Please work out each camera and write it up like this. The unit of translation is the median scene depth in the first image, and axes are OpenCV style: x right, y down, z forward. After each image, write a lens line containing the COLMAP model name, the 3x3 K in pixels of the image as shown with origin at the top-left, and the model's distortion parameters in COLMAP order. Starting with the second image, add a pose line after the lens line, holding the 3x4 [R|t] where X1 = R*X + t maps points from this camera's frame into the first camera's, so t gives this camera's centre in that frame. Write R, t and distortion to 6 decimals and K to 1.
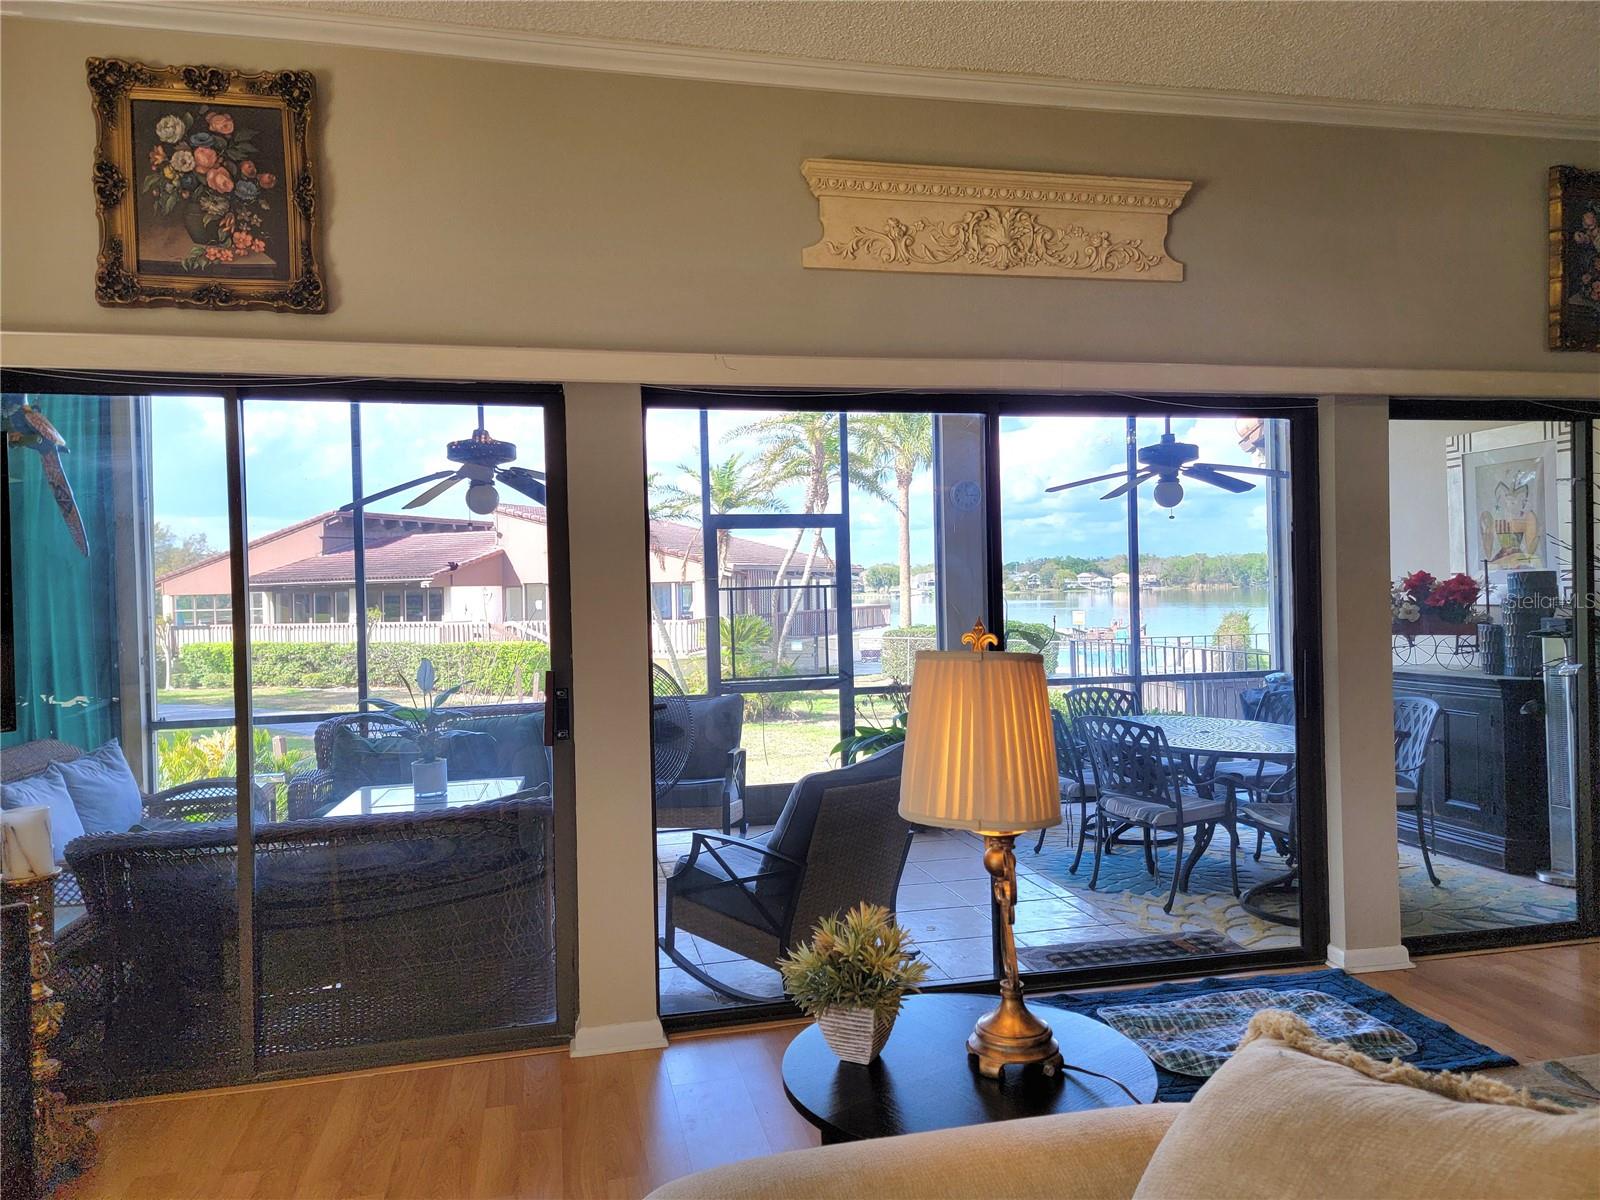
lens RADIAL K [[1101.2, 0, 804.2], [0, 1101.2, 603.8], [0, 0, 1]] dist [0.083463, -0.079201]
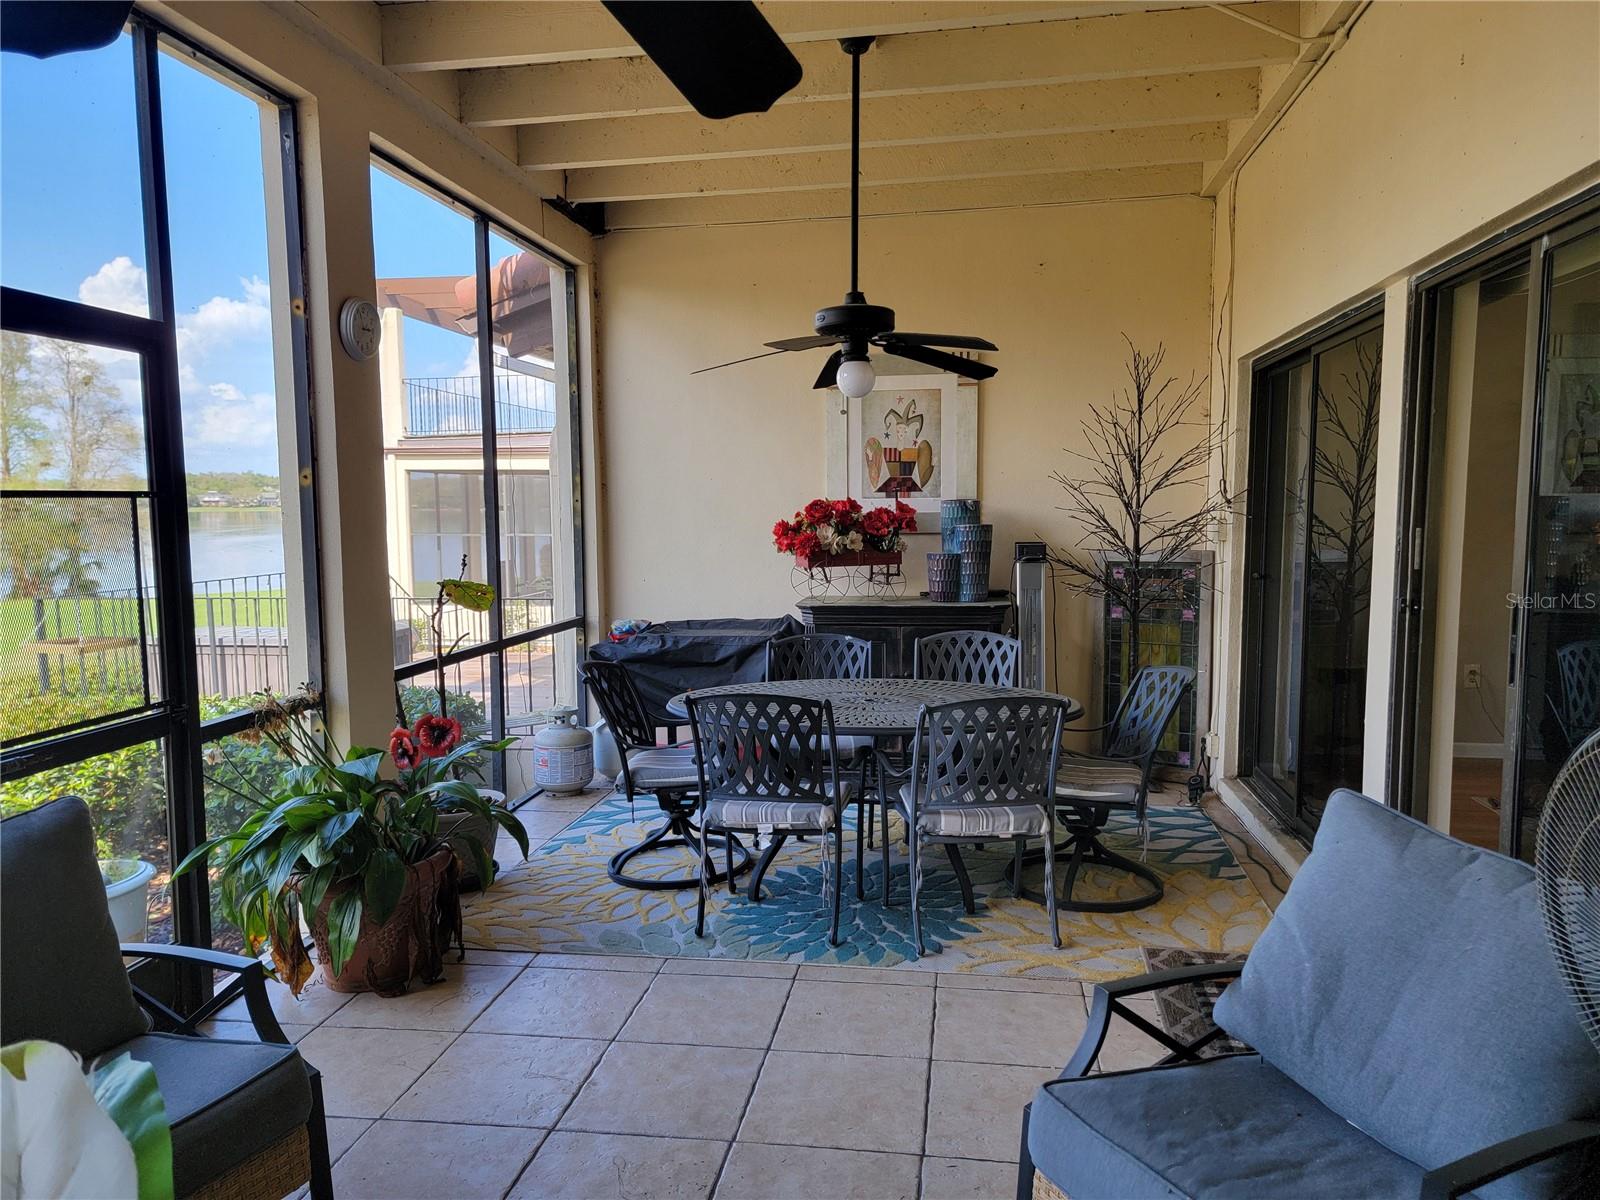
lens RADIAL K [[1101.2, 0, 804.2], [0, 1101.2, 603.8], [0, 0, 1]] dist [0.083463, -0.079201]
pose [[0.353525, -0.060919, 0.933439, -0.451341], [0.007662, 0.998032, 0.062233, 0.002881], [-0.935394, -0.014849, 0.353296, 0.993639]]
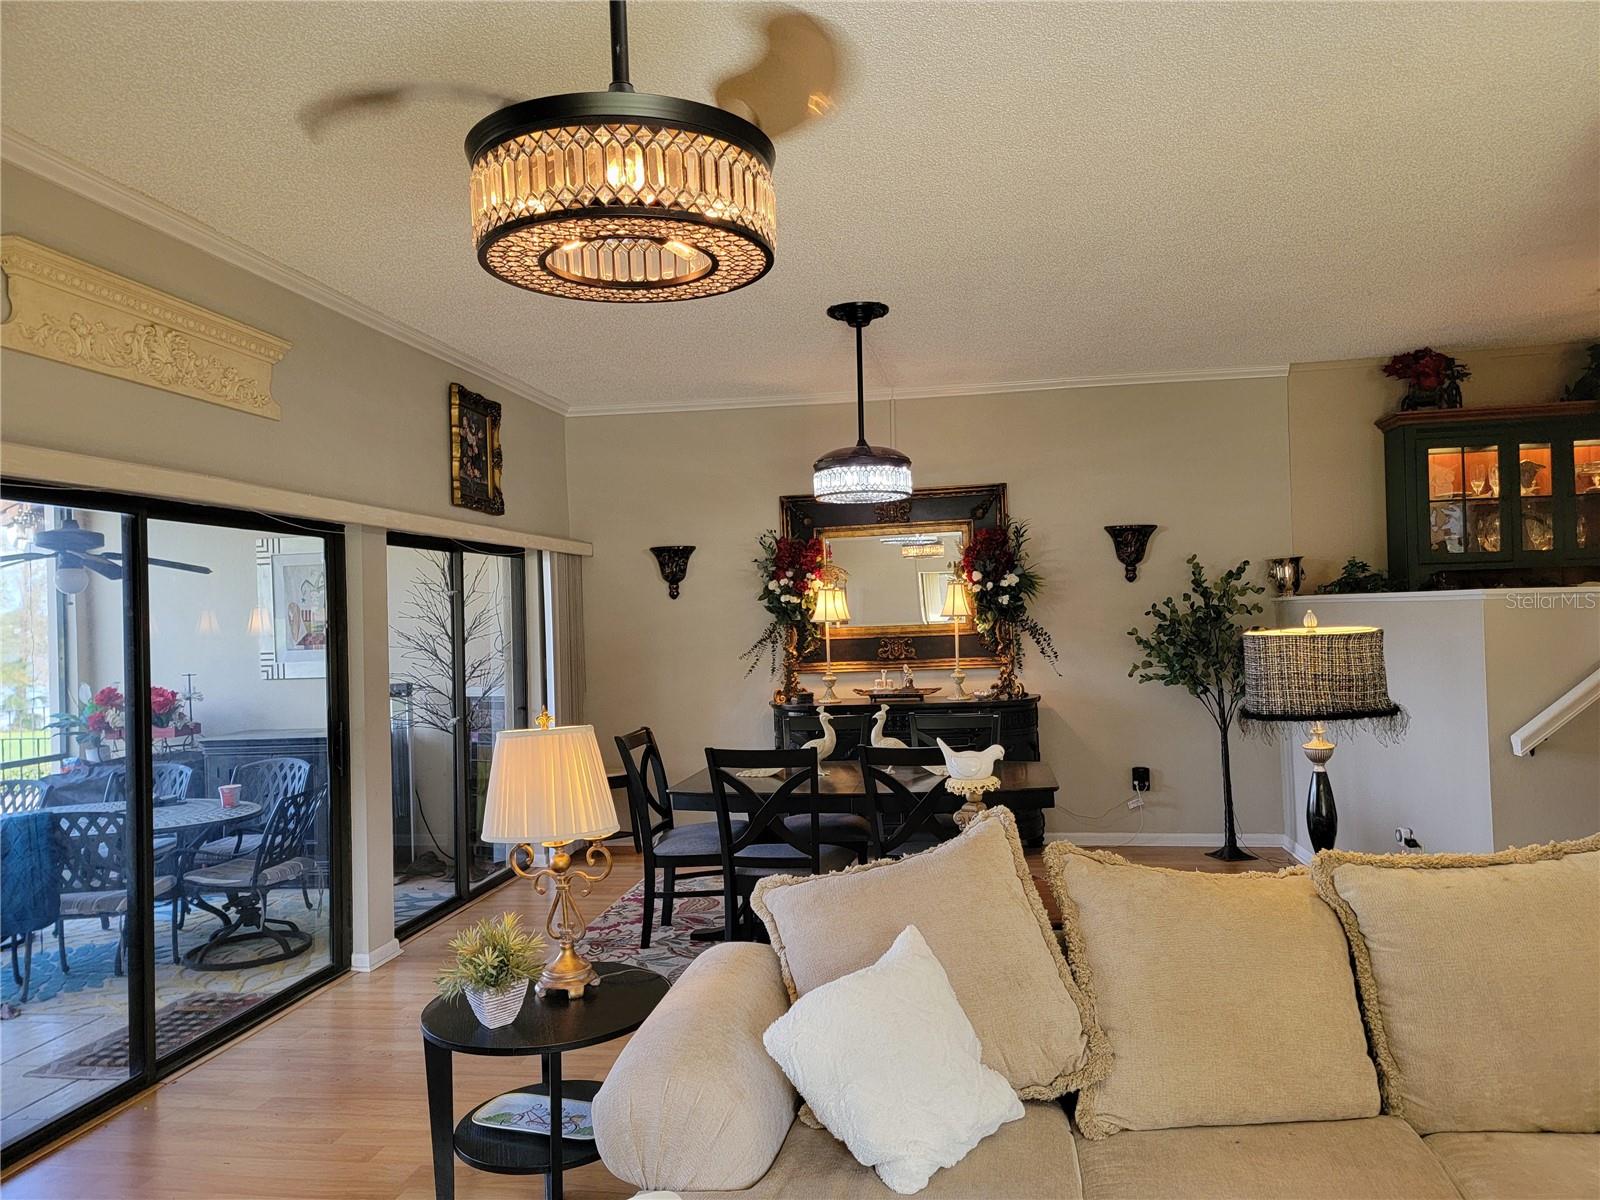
lens RADIAL K [[1101.2, 0, 804.2], [0, 1101.2, 603.8], [0, 0, 1]] dist [0.083463, -0.079201]
pose [[0.366315, 0.020750, 0.930260, -0.459879], [0.033907, 0.998790, -0.035630, -0.025463], [-0.929873, 0.044594, 0.365168, 0.039587]]
